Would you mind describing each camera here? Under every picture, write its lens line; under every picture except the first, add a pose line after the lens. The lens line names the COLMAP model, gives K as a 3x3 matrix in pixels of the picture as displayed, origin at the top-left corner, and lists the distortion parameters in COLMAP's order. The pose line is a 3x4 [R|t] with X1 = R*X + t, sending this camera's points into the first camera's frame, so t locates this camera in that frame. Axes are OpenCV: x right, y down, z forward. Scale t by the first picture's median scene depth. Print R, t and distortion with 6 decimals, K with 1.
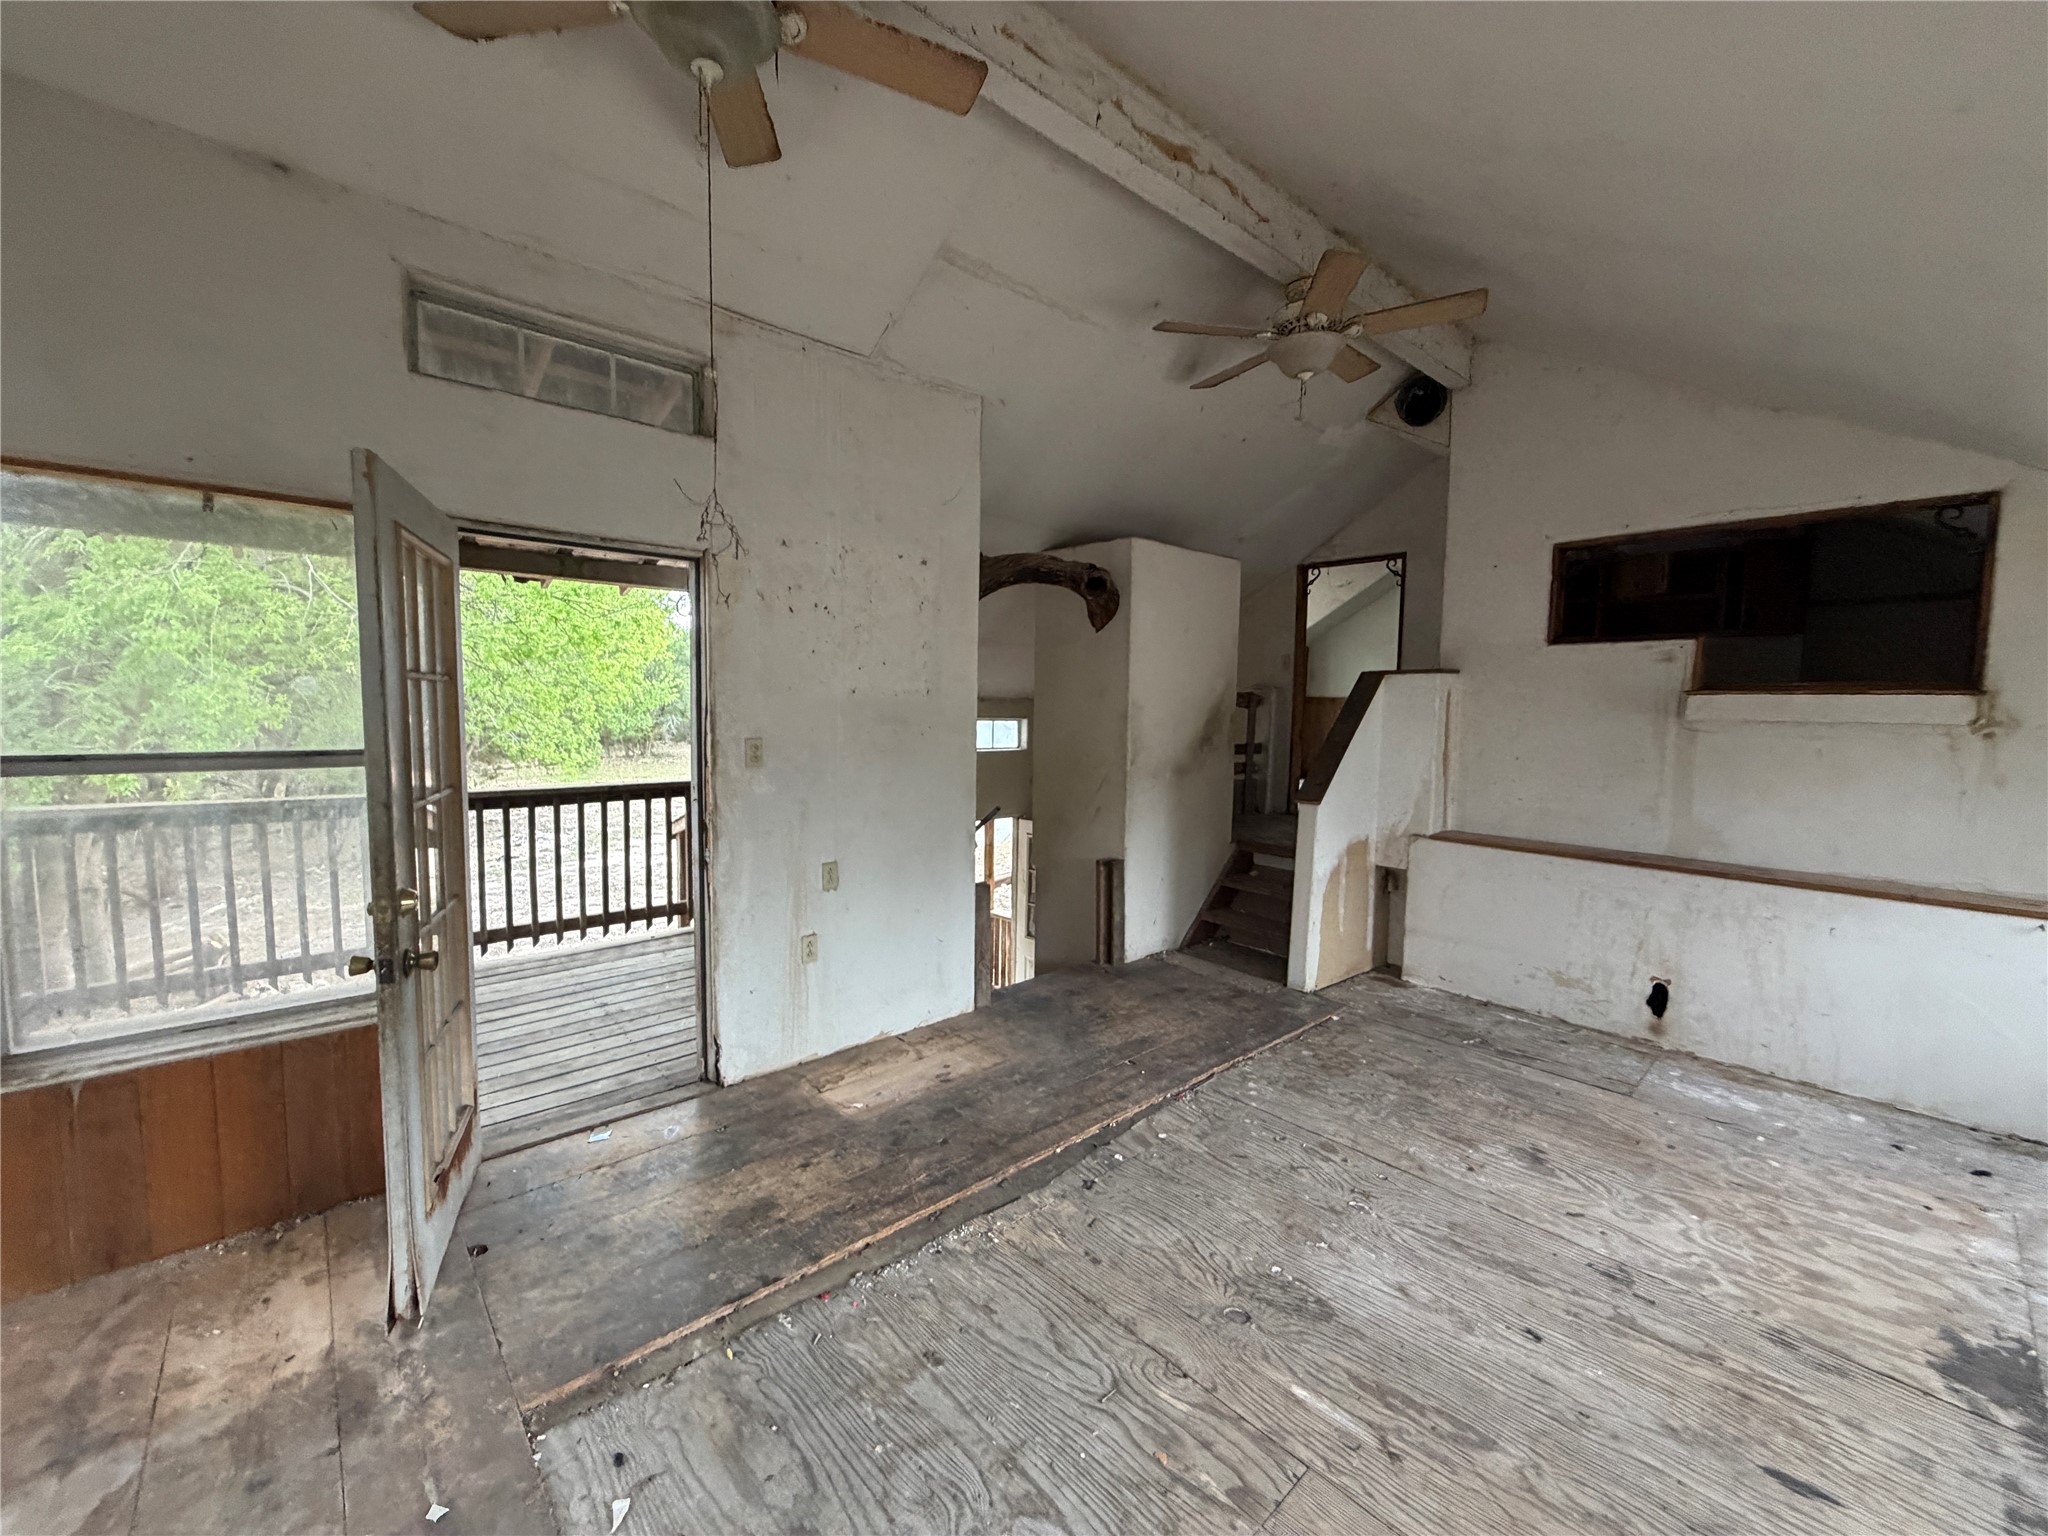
lens RADIAL K [[817.8, 0, 1011.5], [0, 817.8, 774.2], [0, 0, 1]] dist [0.002086, -0.000914]
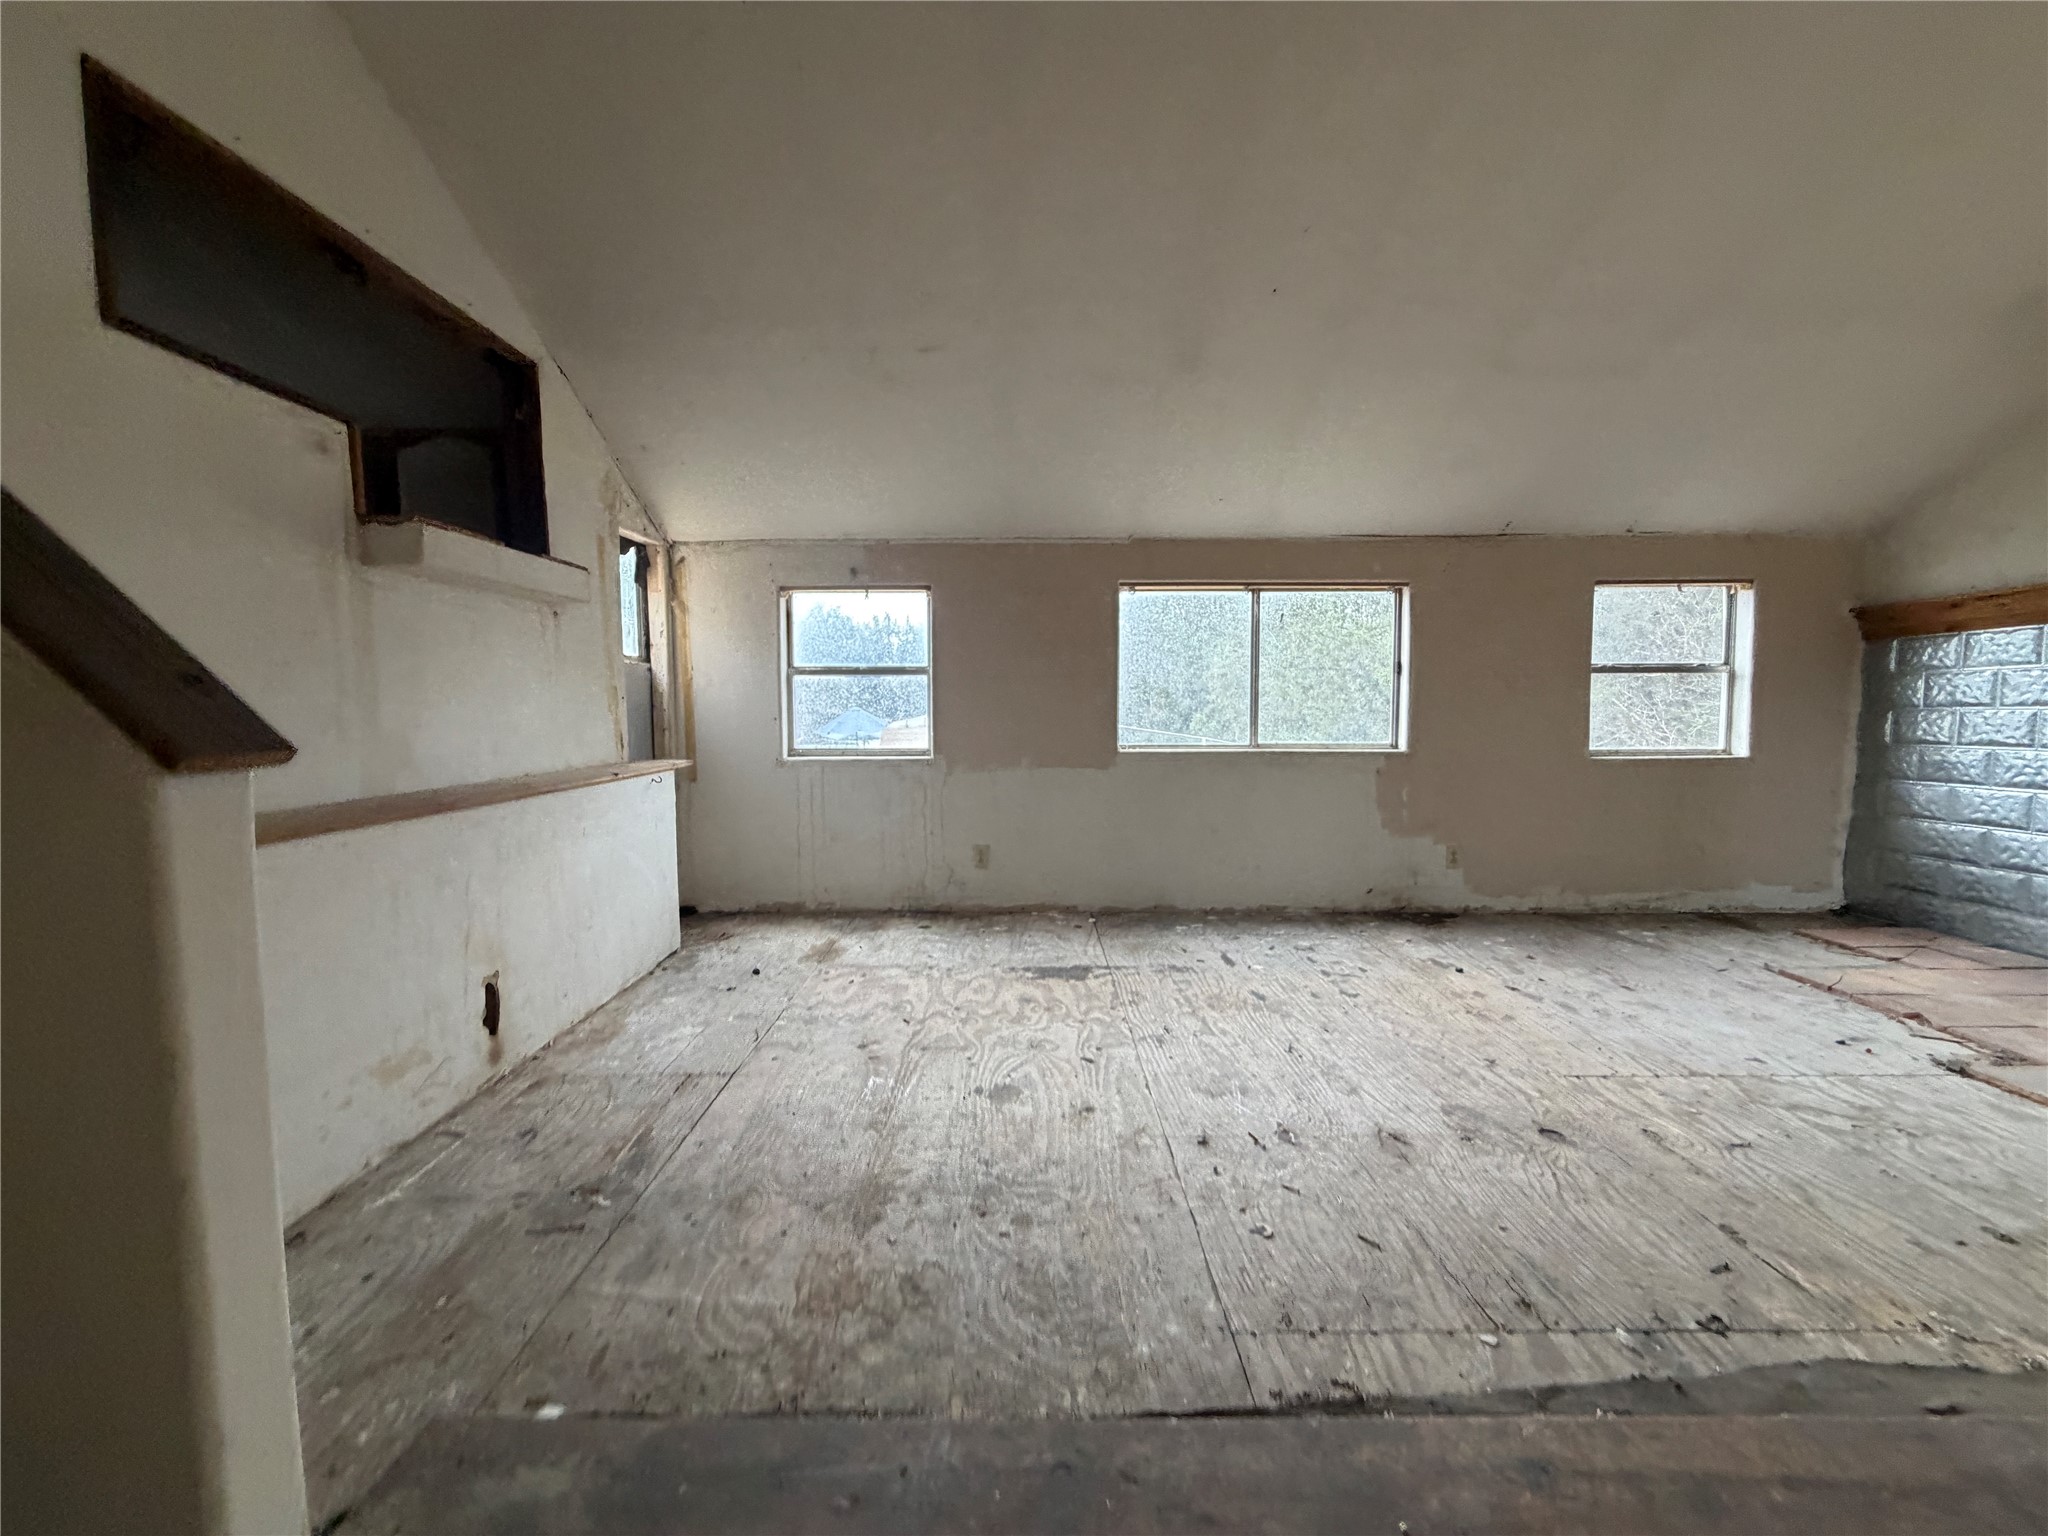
lens RADIAL K [[817.8, 0, 1009.5], [0, 817.8, 775.8], [0, 0, 1]] dist [0.002086, -0.000914]
pose [[-0.746322, -0.064509, 0.662452, 0.066105], [0.055305, 0.985840, 0.158308, 0.014559], [-0.663283, 0.154785, -0.732186, 1.019263]]
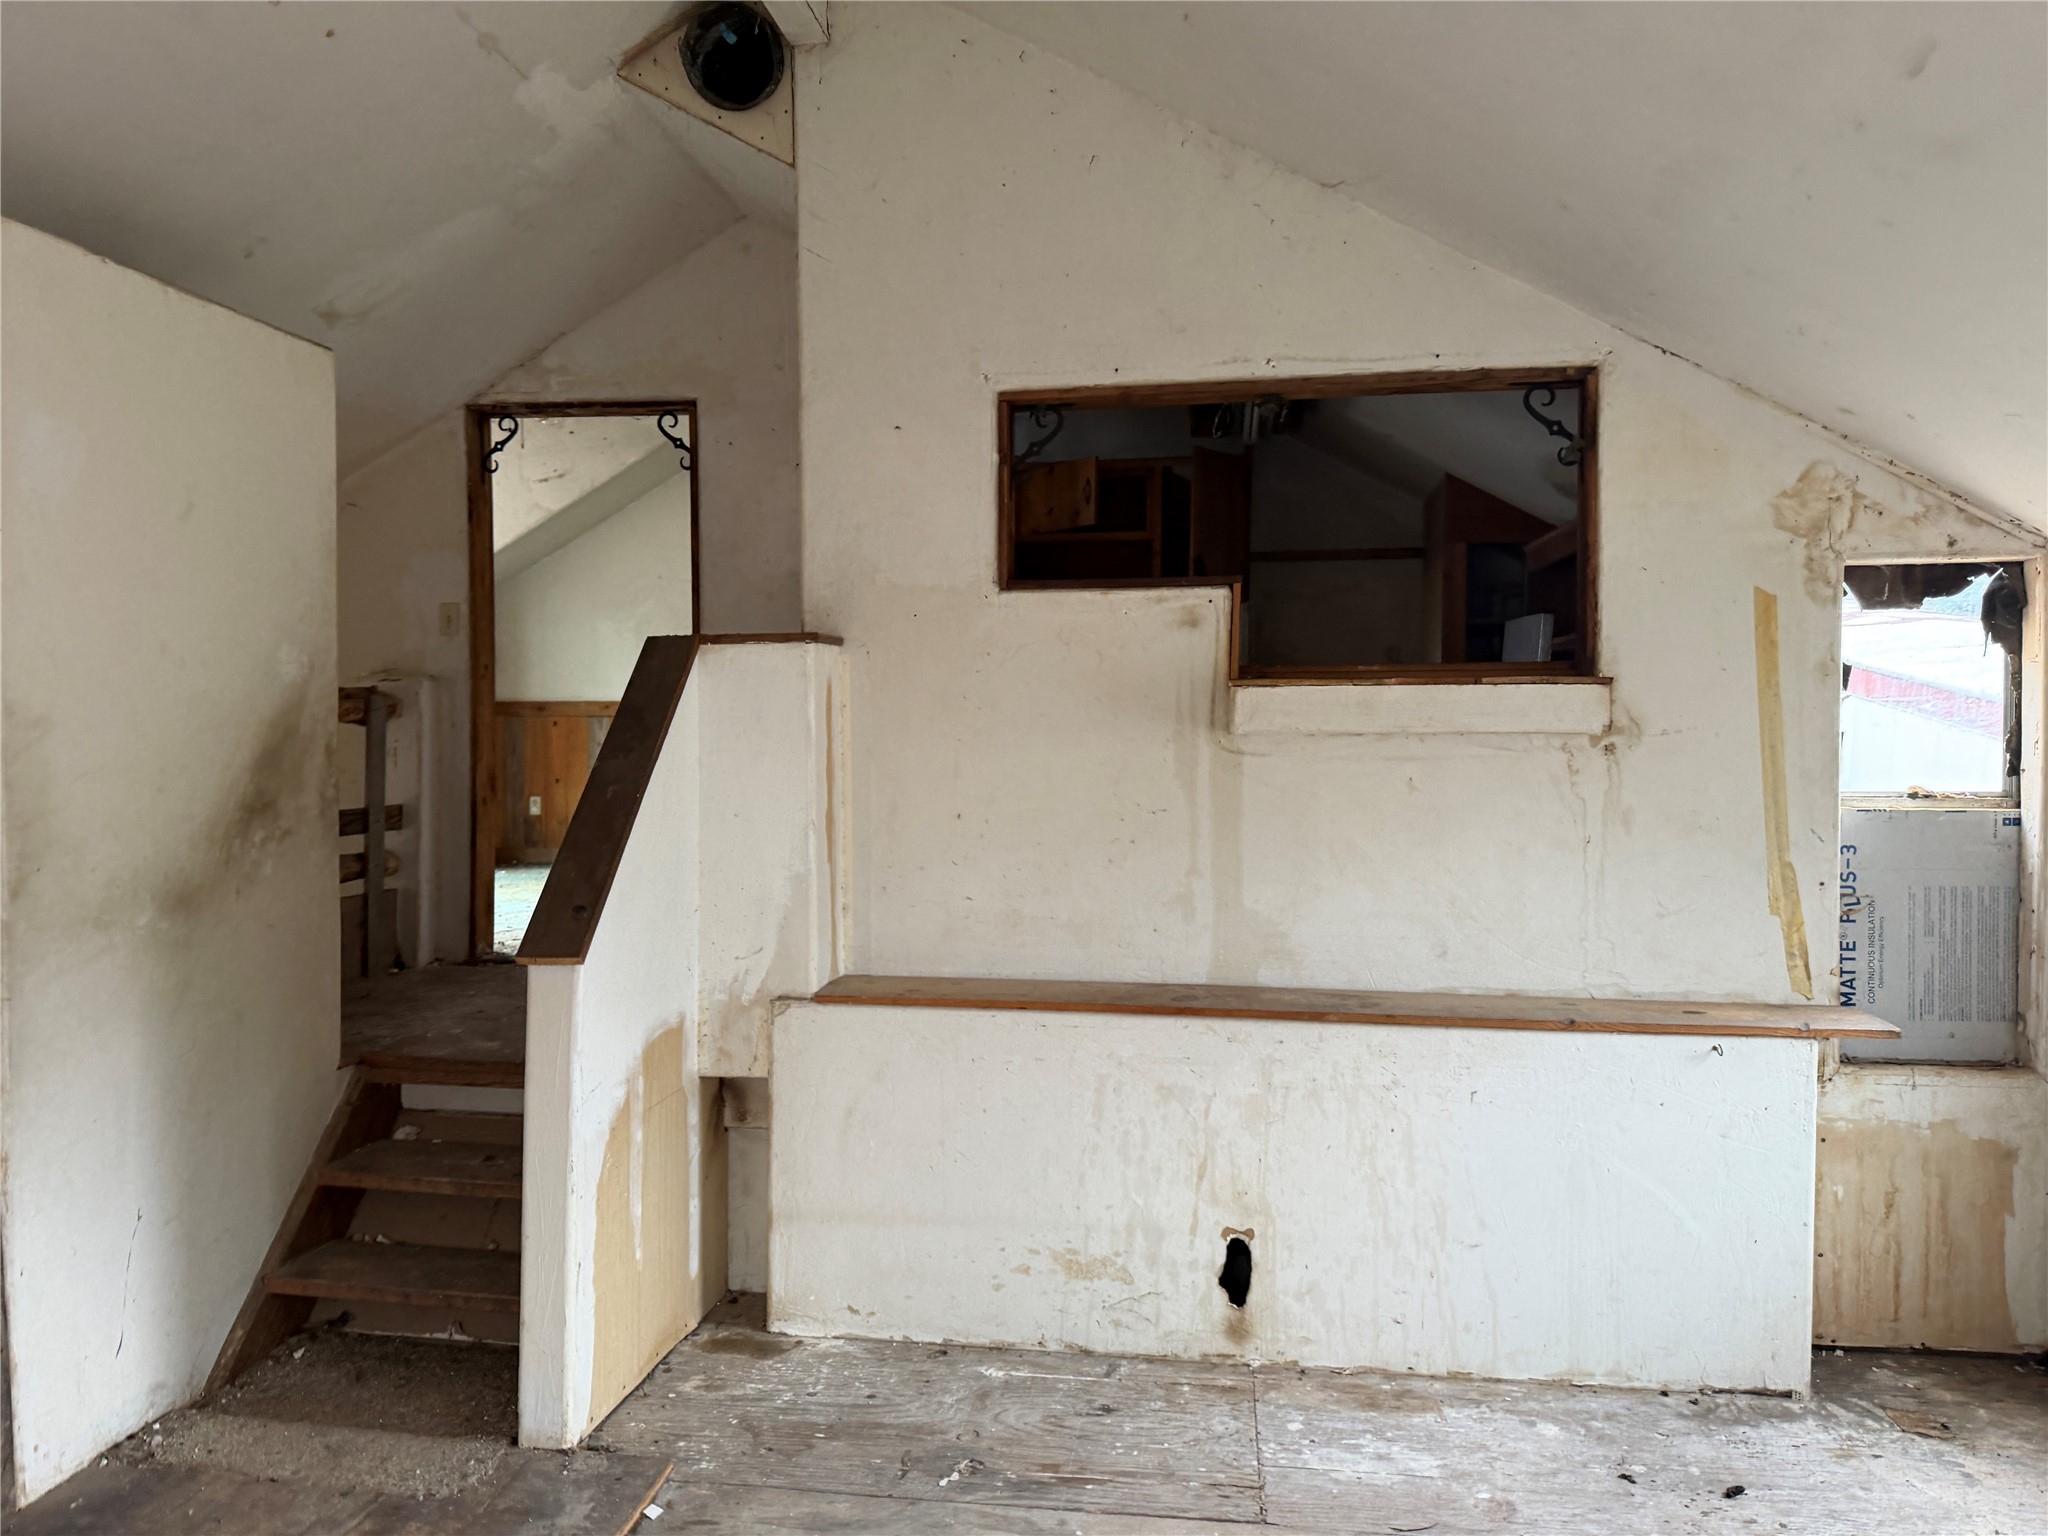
lens RADIAL K [[1463.6, 0, 1020.8], [0, 1463.6, 746.8], [0, 0, 1]] dist [0.044960, -0.049836]
pose [[0.758728, -0.023415, 0.650986, 0.075766], [0.066693, 0.996894, -0.041875, -0.022462], [-0.647984, 0.075188, 0.757934, 0.310479]]
